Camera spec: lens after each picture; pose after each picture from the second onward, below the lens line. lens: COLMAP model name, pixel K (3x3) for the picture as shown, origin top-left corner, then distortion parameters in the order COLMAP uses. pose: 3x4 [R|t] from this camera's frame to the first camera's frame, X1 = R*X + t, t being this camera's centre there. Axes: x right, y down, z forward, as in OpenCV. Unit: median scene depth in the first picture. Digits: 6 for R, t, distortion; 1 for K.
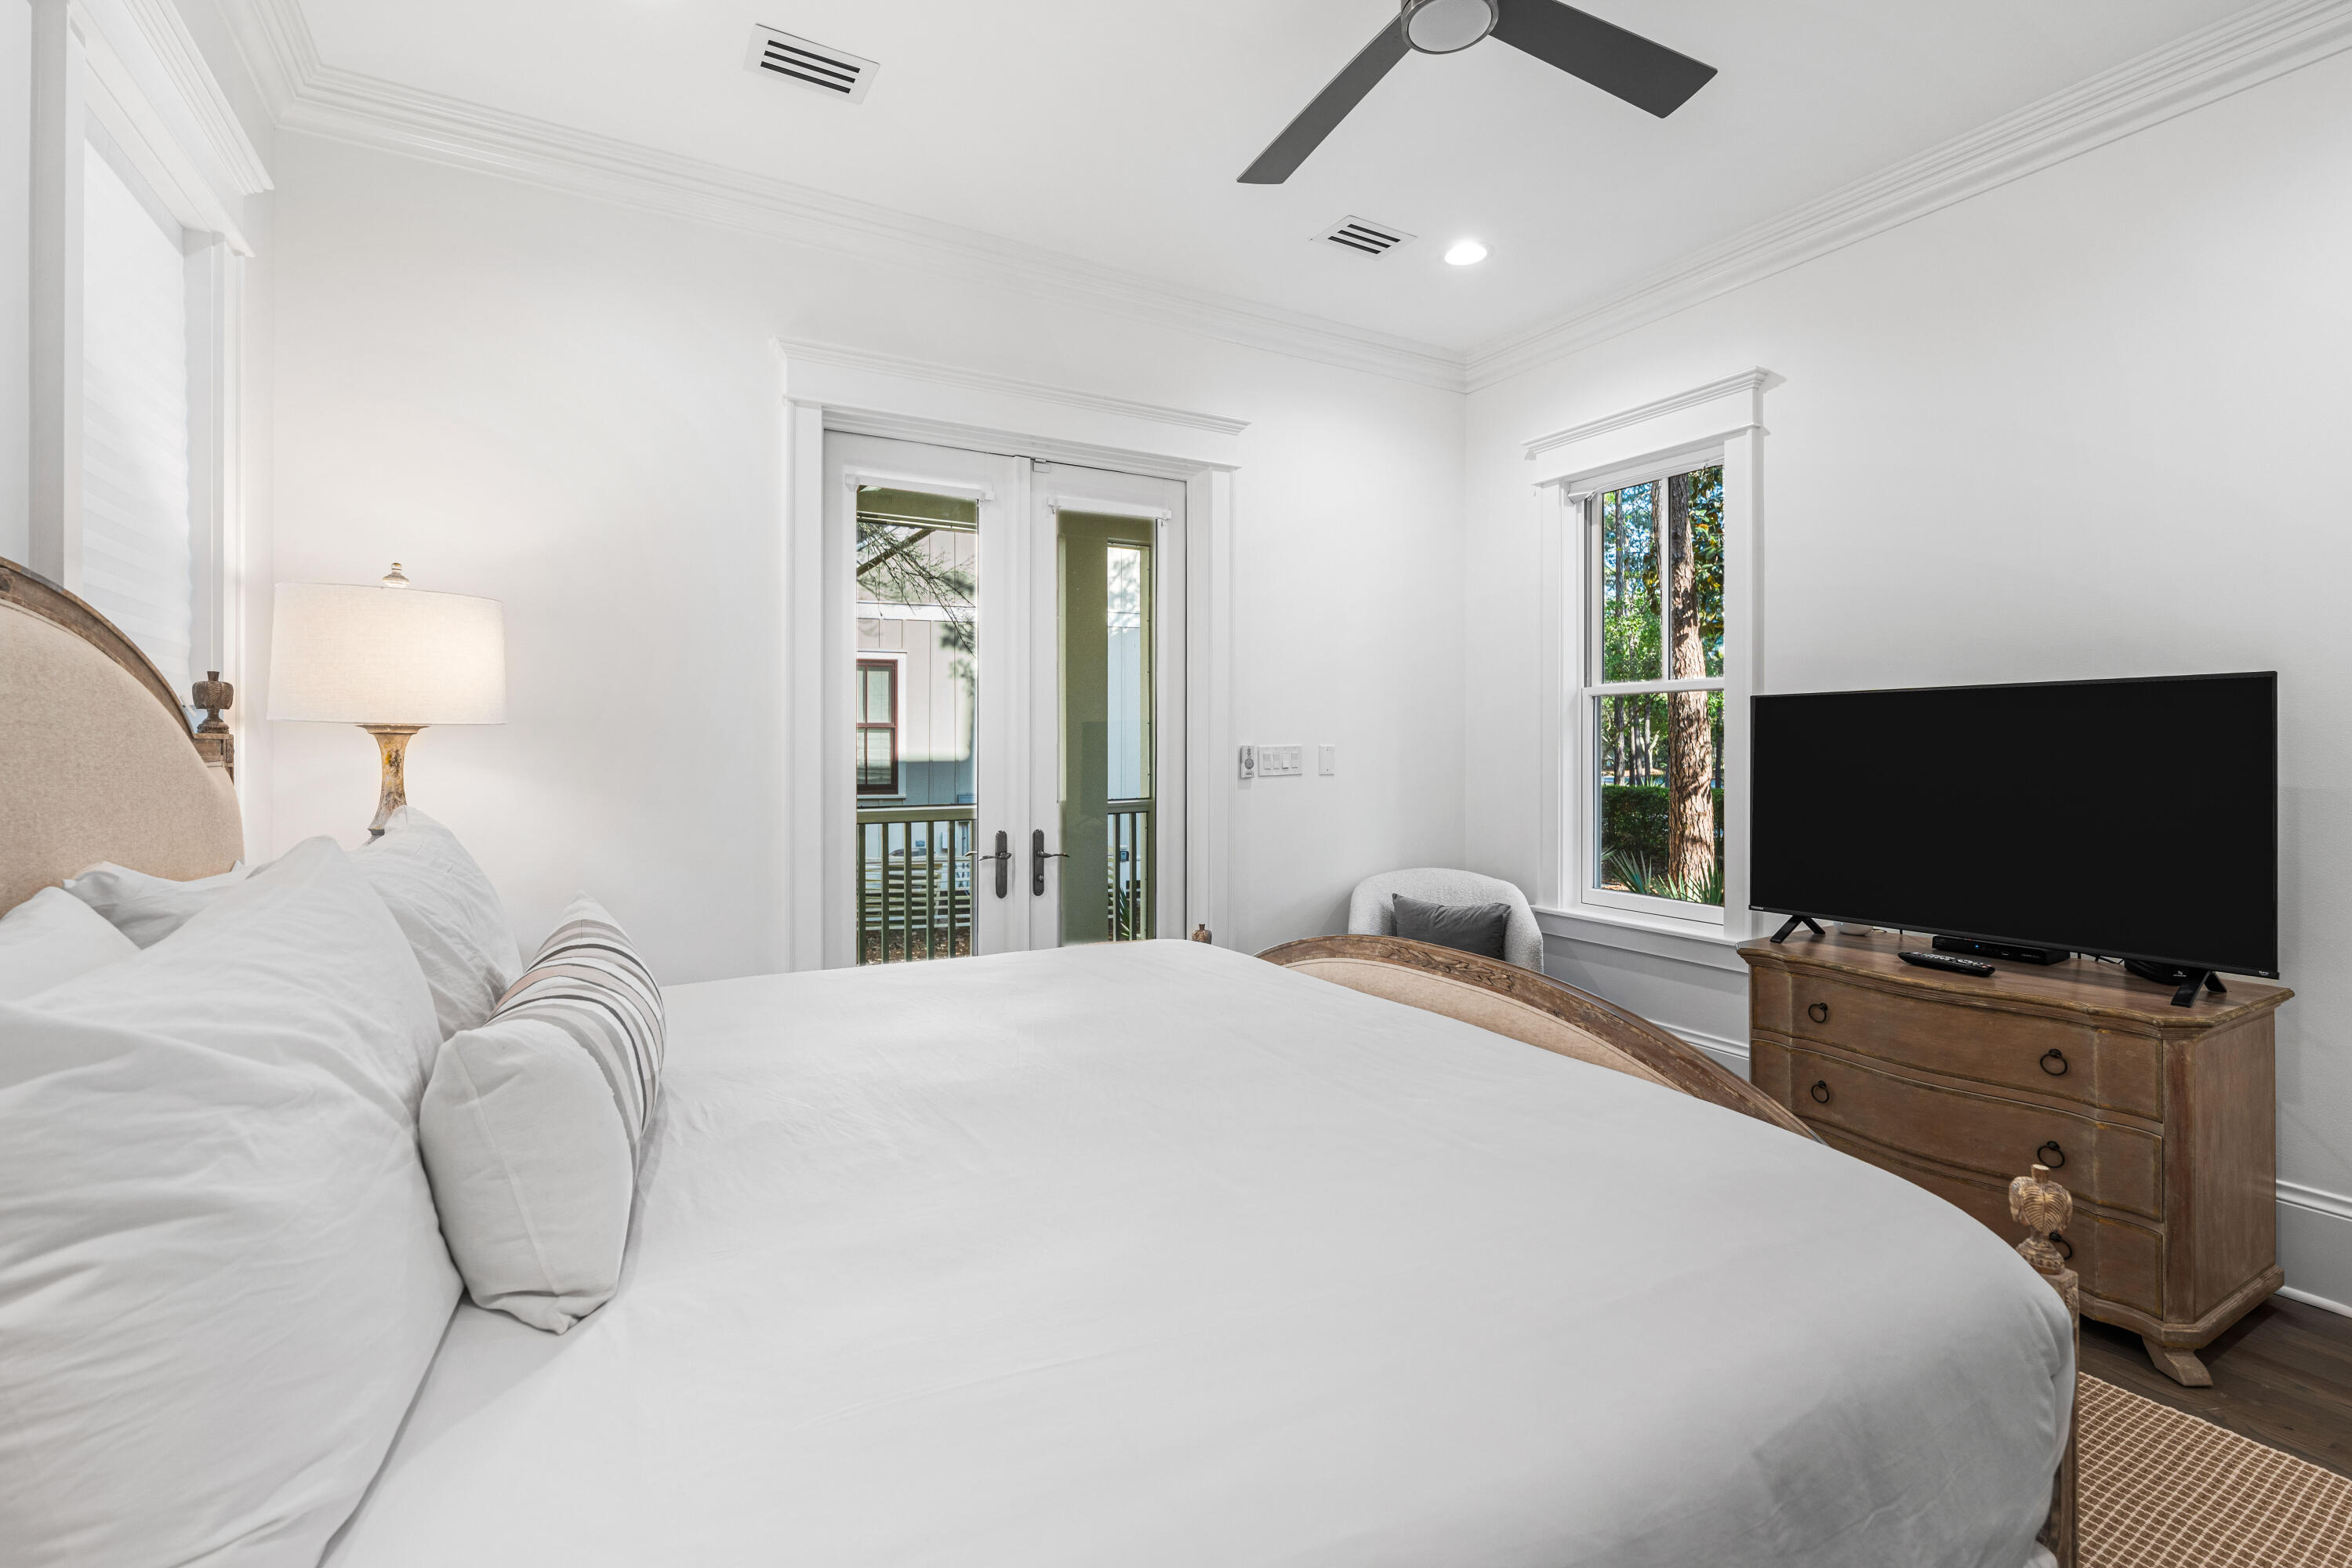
lens RADIAL K [[1023.6, 0, 1167.7], [0, 1023.6, 763.2], [0, 0, 1]] dist [-0.008716, 0.001130]
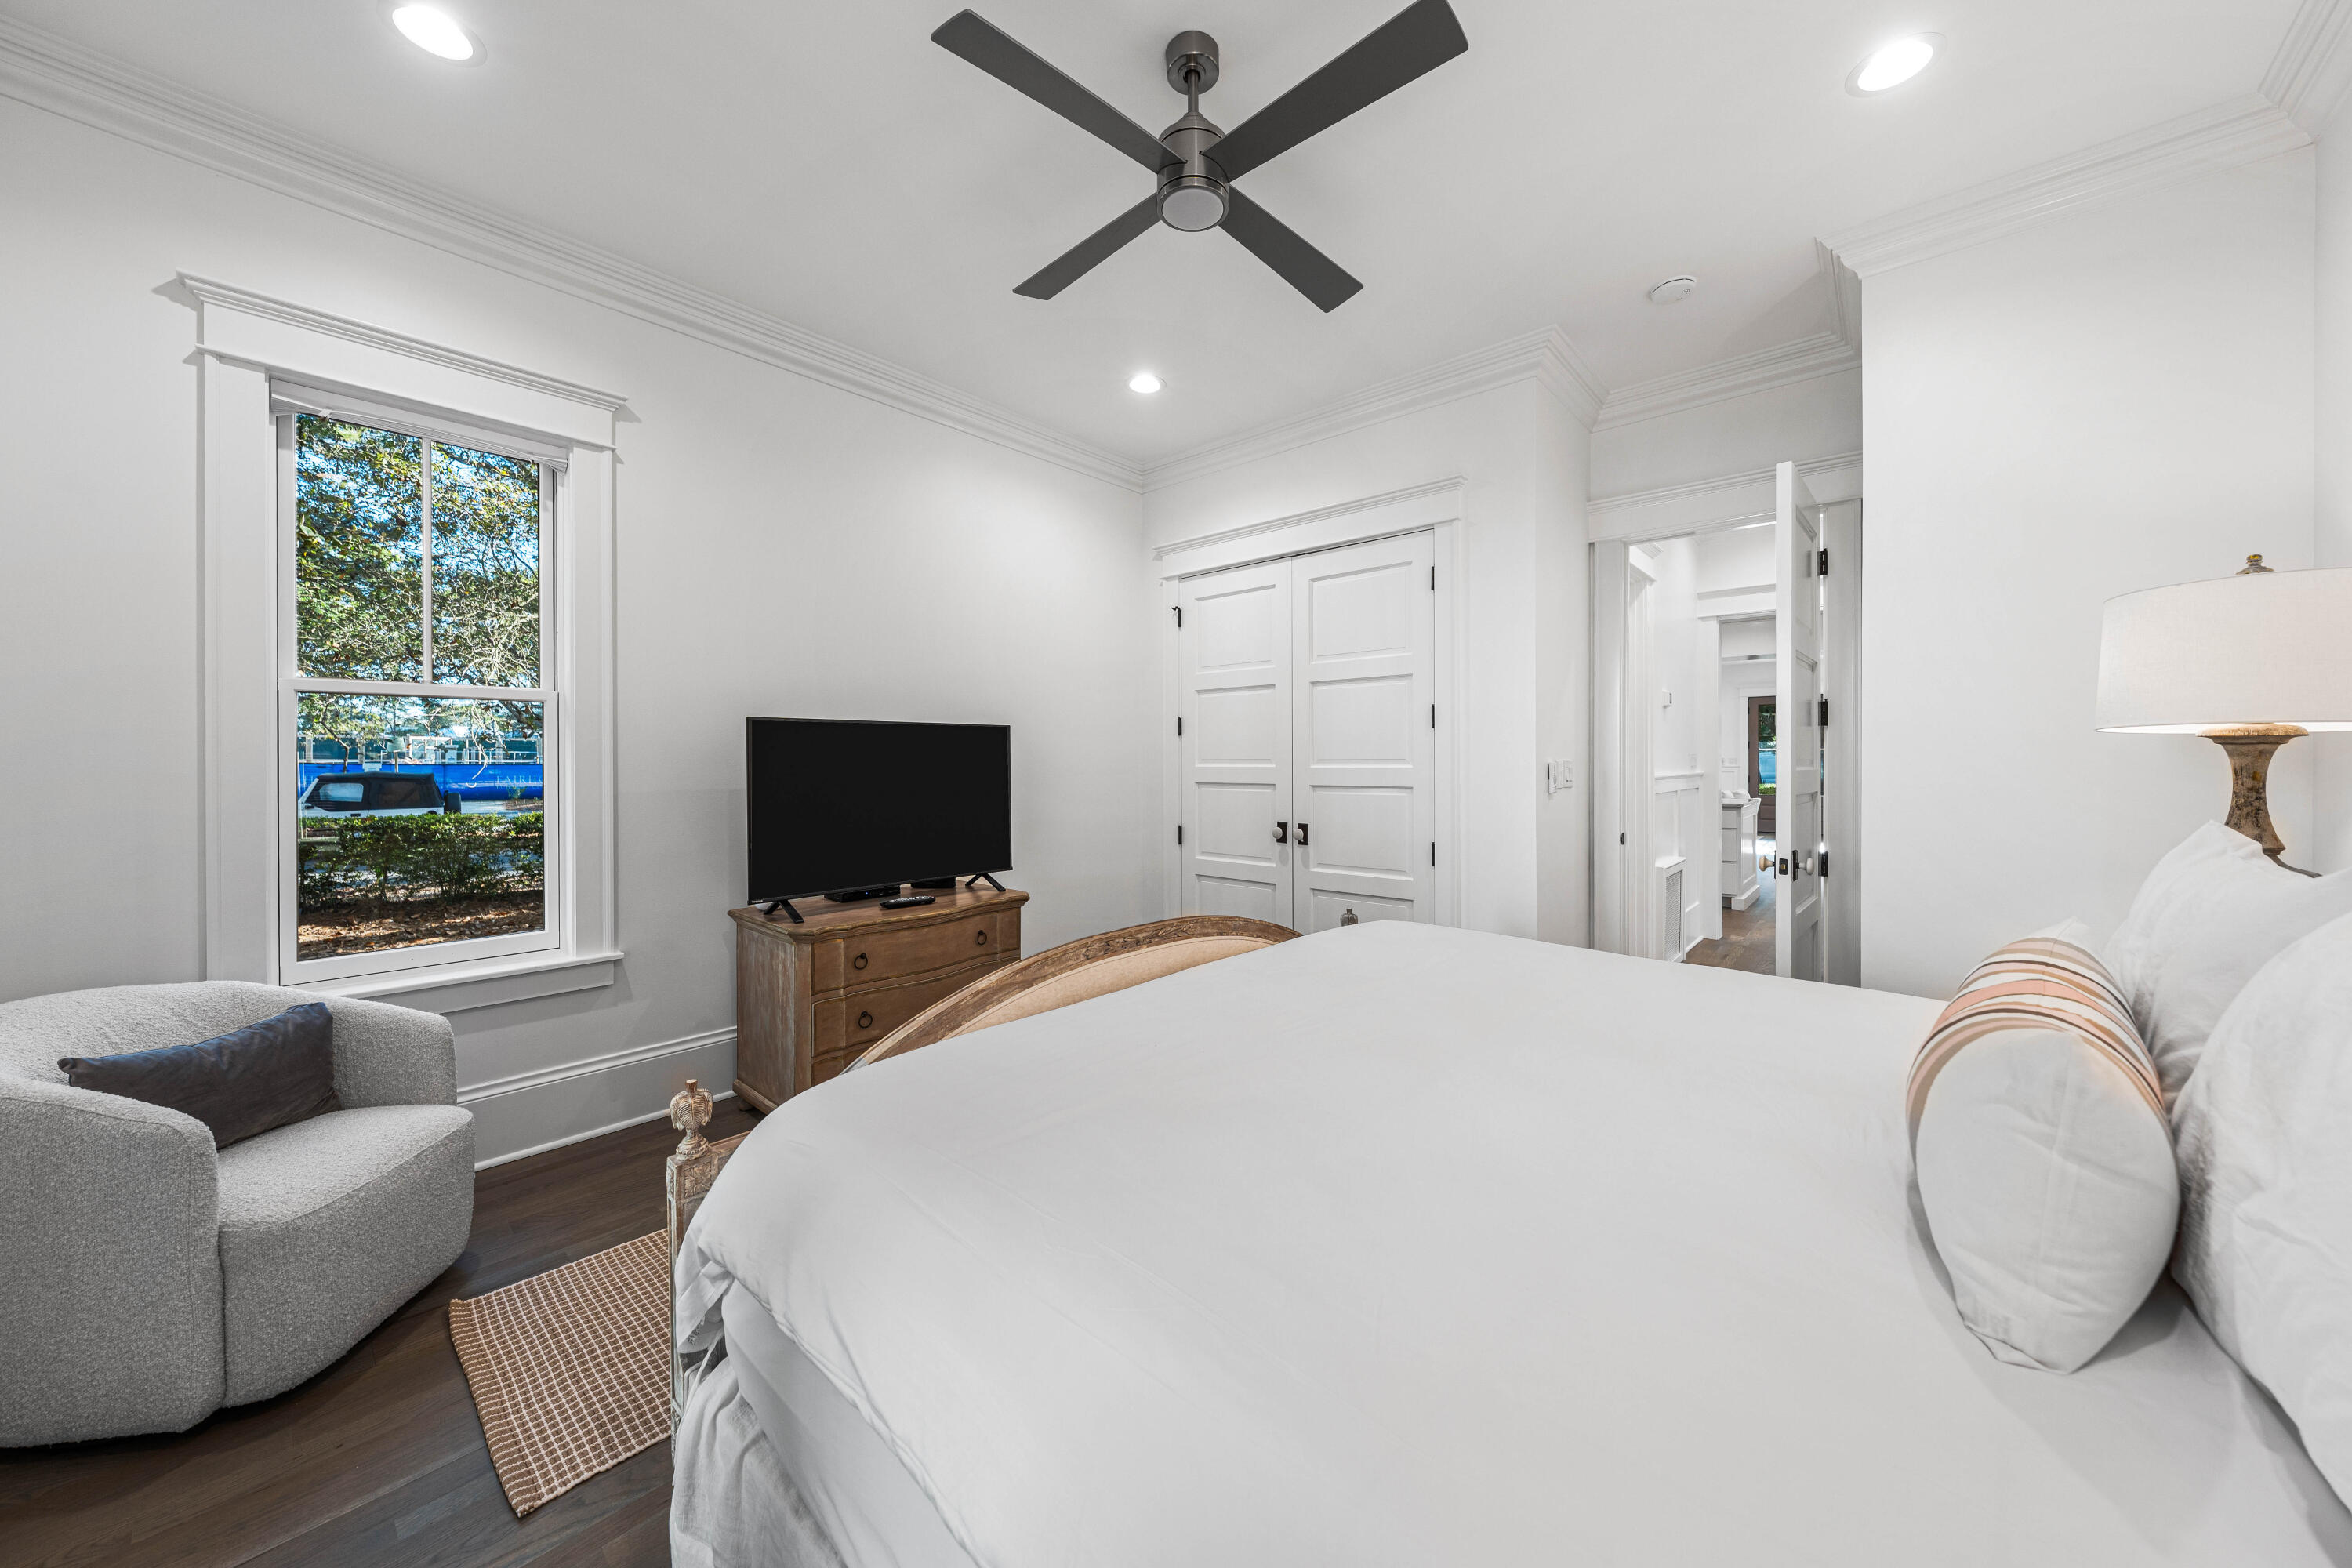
lens RADIAL K [[834.8, 0, 1157.0], [0, 834.8, 771.8], [0, 0, 1]] dist [0.002666, -0.000070]
pose [[-0.294703, -0.015940, 0.955456, -1.350118], [0.019914, 0.999541, 0.022818, -0.050986], [-0.955381, 0.025752, -0.294251, 2.507608]]
